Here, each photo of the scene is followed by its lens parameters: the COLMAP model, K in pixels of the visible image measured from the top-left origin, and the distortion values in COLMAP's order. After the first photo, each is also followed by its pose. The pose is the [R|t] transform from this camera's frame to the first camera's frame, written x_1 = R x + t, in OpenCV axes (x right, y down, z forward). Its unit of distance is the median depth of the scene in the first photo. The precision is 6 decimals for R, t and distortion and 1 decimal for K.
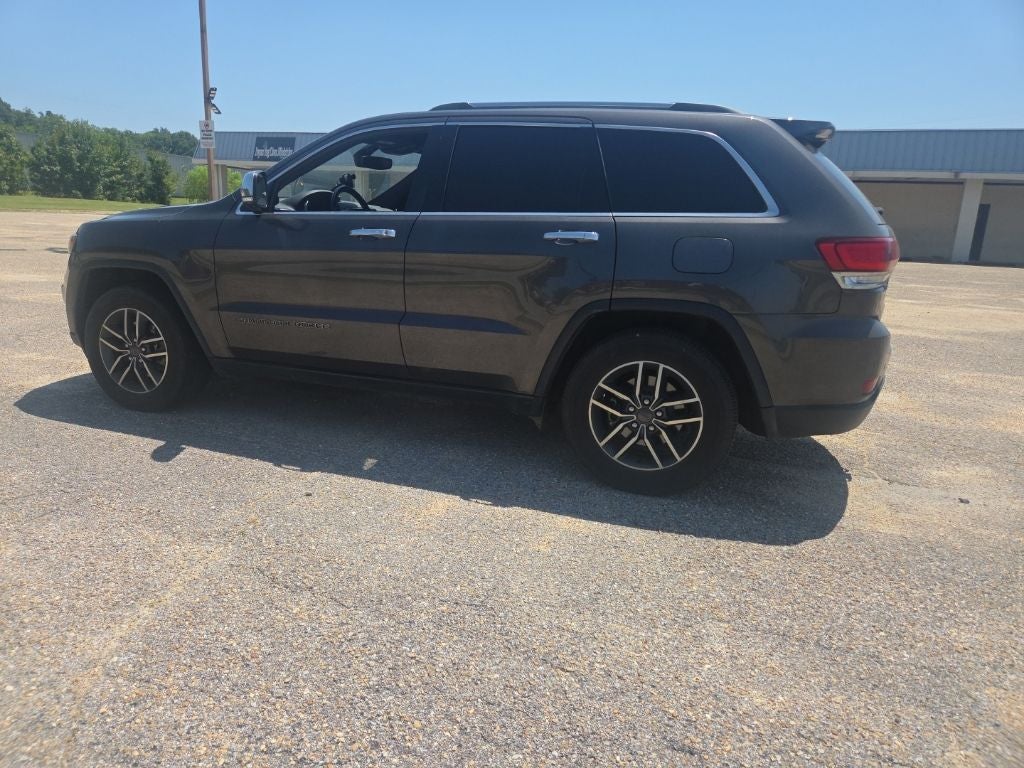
lens RADIAL K [[696.2, 0, 501.2], [0, 696.2, 384.7], [0, 0, 1]] dist [0.061812, -0.054697]
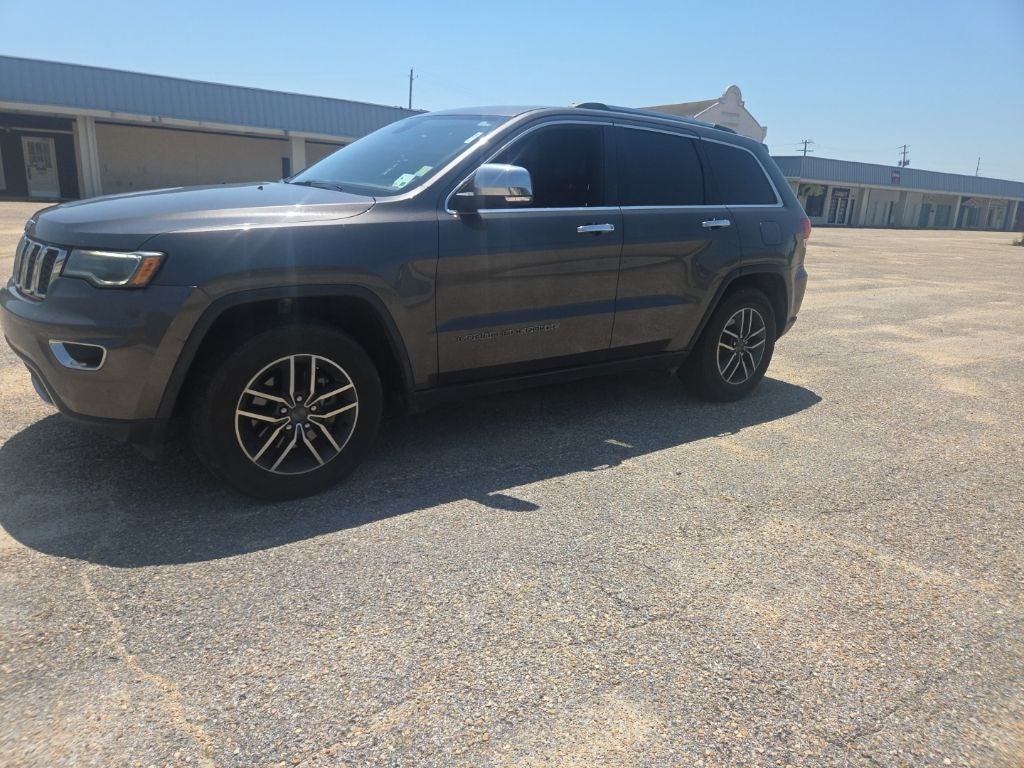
lens RADIAL K [[688.9, 0, 510.0], [0, 688.9, 385.9], [0, 0, 1]] dist [0.046020, -0.036875]
pose [[0.549131, -0.237929, 0.801152, -1.212991], [0.171486, 0.970299, 0.170621, -0.200339], [-0.817953, 0.043693, 0.573623, 0.561836]]
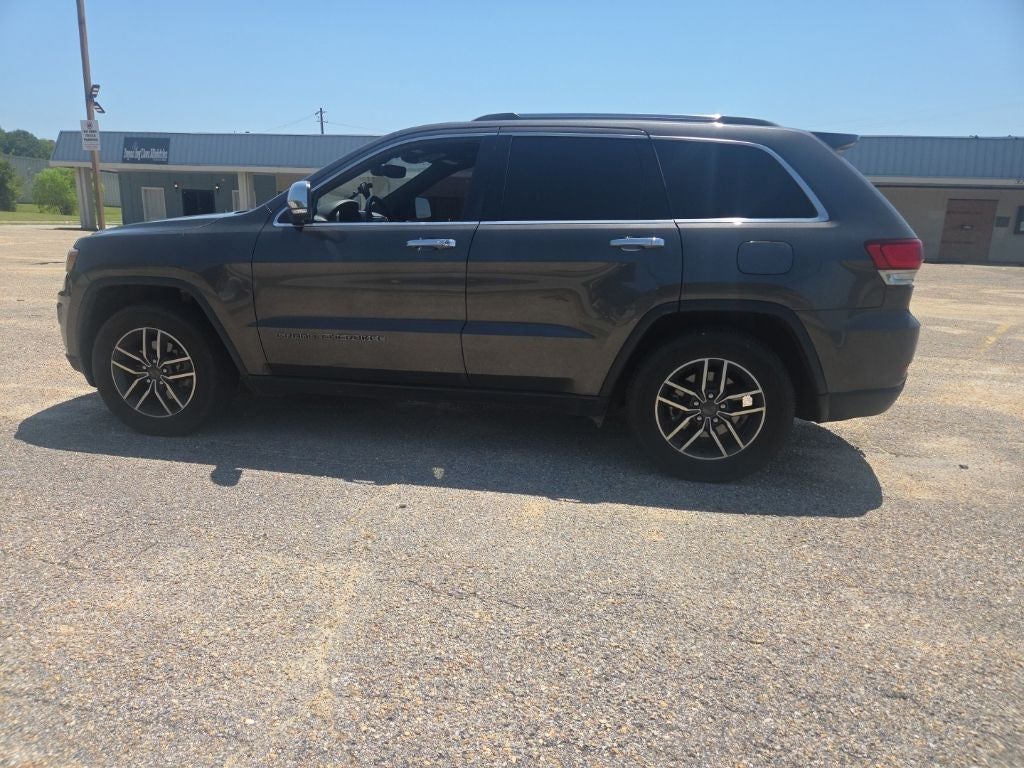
lens RADIAL K [[696.2, 0, 503.4], [0, 696.2, 397.0], [0, 0, 1]] dist [0.061812, -0.054697]
pose [[0.985027, -0.055362, 0.163269, -0.276427], [0.053261, 0.998432, 0.017220, -0.008980], [-0.163966, -0.008267, 0.986431, -0.008146]]
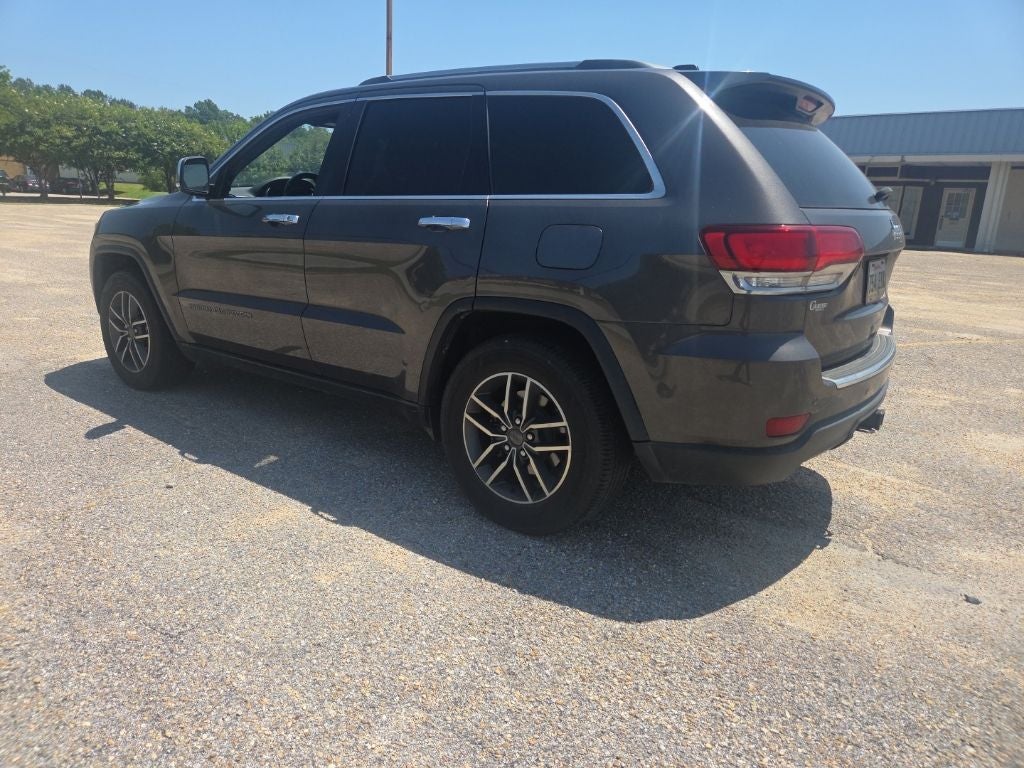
lens RADIAL K [[696.2, 0, 496.1], [0, 696.2, 384.6], [0, 0, 1]] dist [0.061812, -0.054697]
pose [[0.951995, 0.071124, -0.297737, 0.420924], [-0.070229, 0.997437, 0.013715, -0.028465], [0.297949, 0.007853, 0.954549, 0.191631]]
